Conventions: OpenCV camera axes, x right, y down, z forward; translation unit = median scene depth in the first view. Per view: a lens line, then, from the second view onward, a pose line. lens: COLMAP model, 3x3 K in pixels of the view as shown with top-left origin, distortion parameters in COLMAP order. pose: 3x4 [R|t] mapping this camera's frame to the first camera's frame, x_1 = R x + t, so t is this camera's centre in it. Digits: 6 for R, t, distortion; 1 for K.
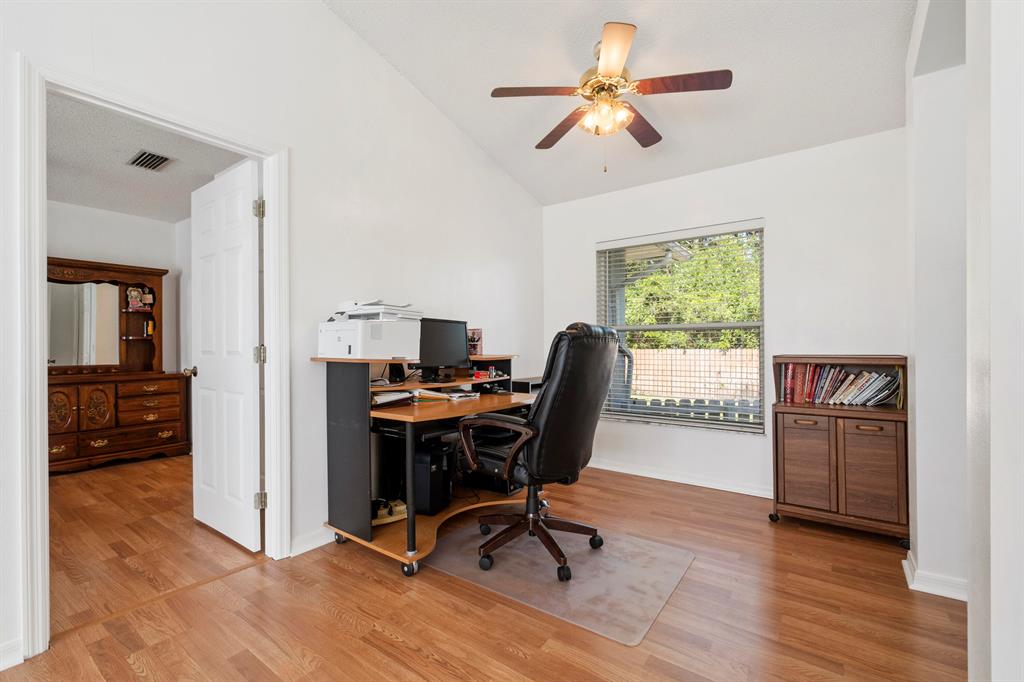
lens RADIAL K [[449.7, 0, 510.8], [0, 449.7, 338.7], [0, 0, 1]] dist [-0.003107, -0.000270]
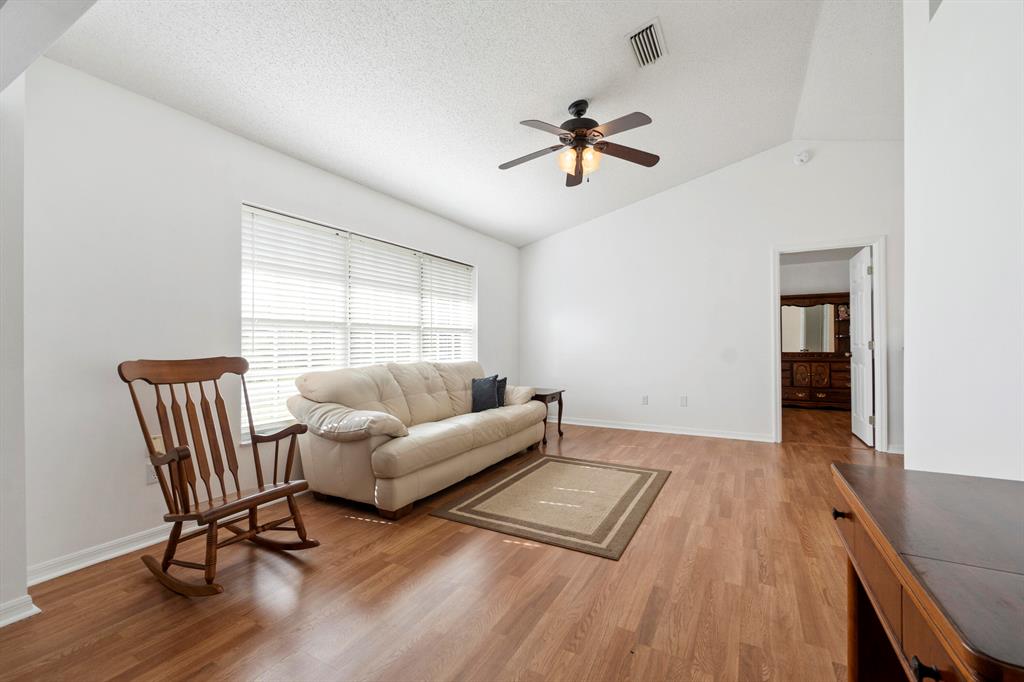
lens RADIAL K [[425.4, 0, 512.0], [0, 425.4, 341.0], [0, 0, 1]] dist [-0.001709, -0.000194]
pose [[0.133942, 0.001193, -0.990988, 0.534819], [0.015727, 0.999871, 0.003330, -0.008291], [0.990864, -0.016032, 0.133906, -0.400465]]
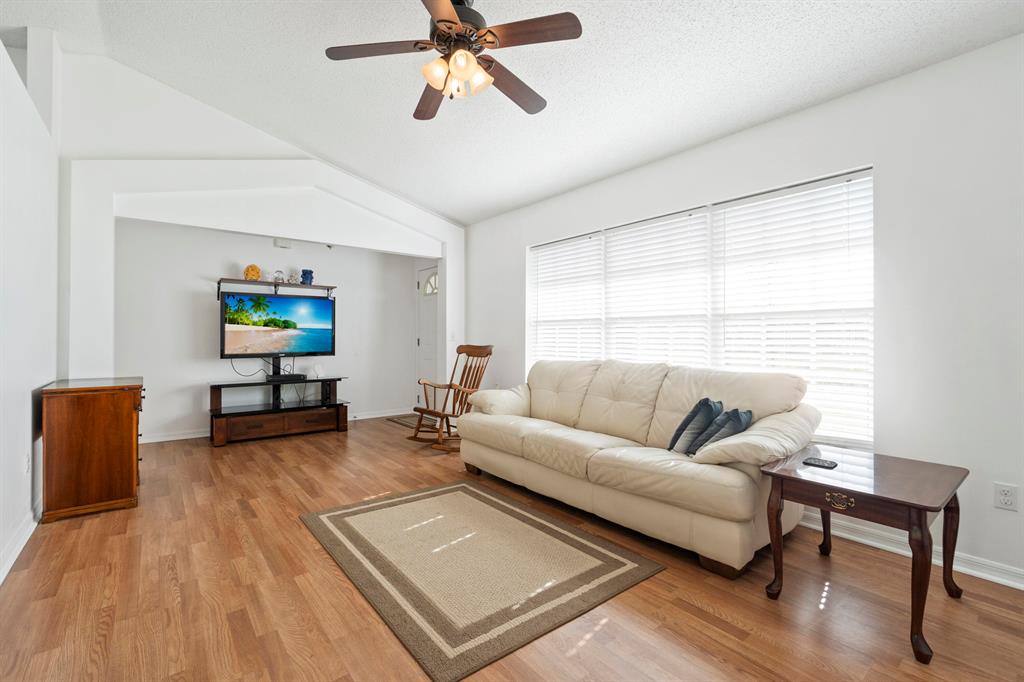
lens RADIAL K [[449.7, 0, 510.8], [0, 449.7, 338.7], [0, 0, 1]] dist [-0.003107, -0.000270]
pose [[-0.967823, 0.005842, 0.251564, -1.130781], [0.002884, 0.999922, -0.012123, 0.017123], [-0.251615, -0.011008, -0.967765, 0.910689]]
